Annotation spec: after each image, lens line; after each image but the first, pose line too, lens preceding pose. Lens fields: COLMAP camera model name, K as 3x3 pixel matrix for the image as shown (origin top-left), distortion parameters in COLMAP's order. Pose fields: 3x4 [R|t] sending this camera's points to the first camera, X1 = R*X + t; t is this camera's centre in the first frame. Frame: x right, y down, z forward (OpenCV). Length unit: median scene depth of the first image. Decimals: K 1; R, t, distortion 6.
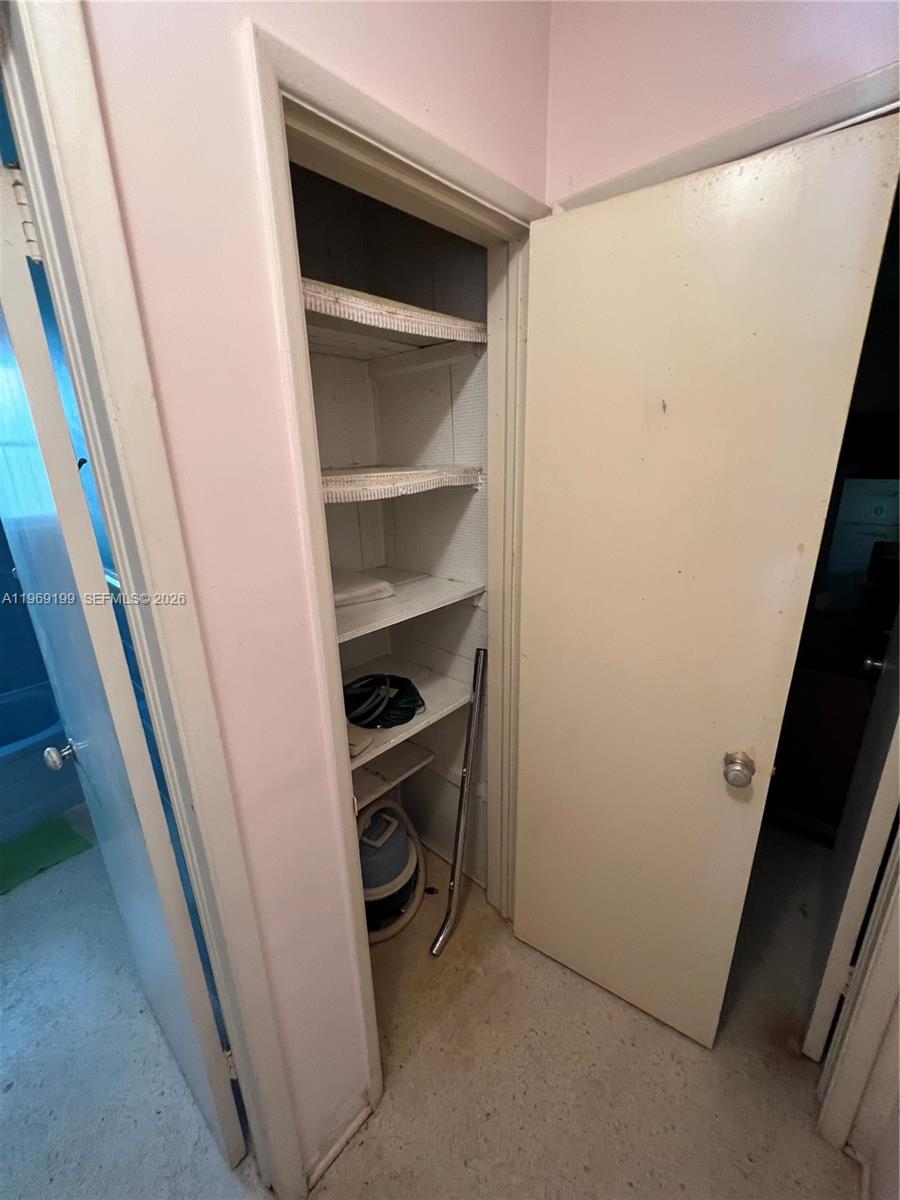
lens RADIAL K [[479.9, 0, 449.7], [0, 479.9, 600.9], [0, 0, 1]] dist [-0.000931, 0.000673]
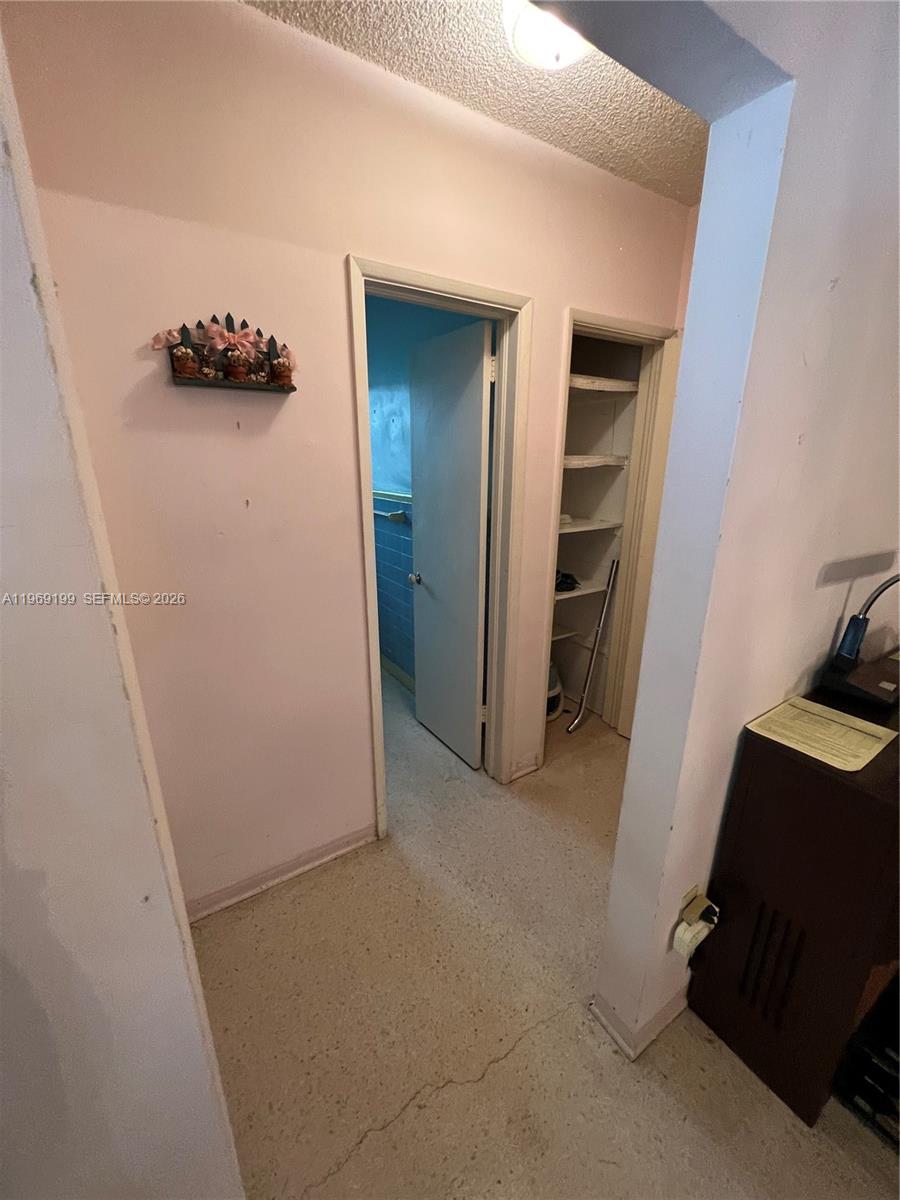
lens RADIAL K [[479.9, 0, 450.8], [0, 479.9, 601.6], [0, 0, 1]] dist [-0.000931, 0.000673]
pose [[0.965392, 0.101856, -0.240091, -0.085293], [-0.100621, 0.994772, 0.017429, 0.299365], [0.240611, 0.007333, 0.970594, -0.905332]]
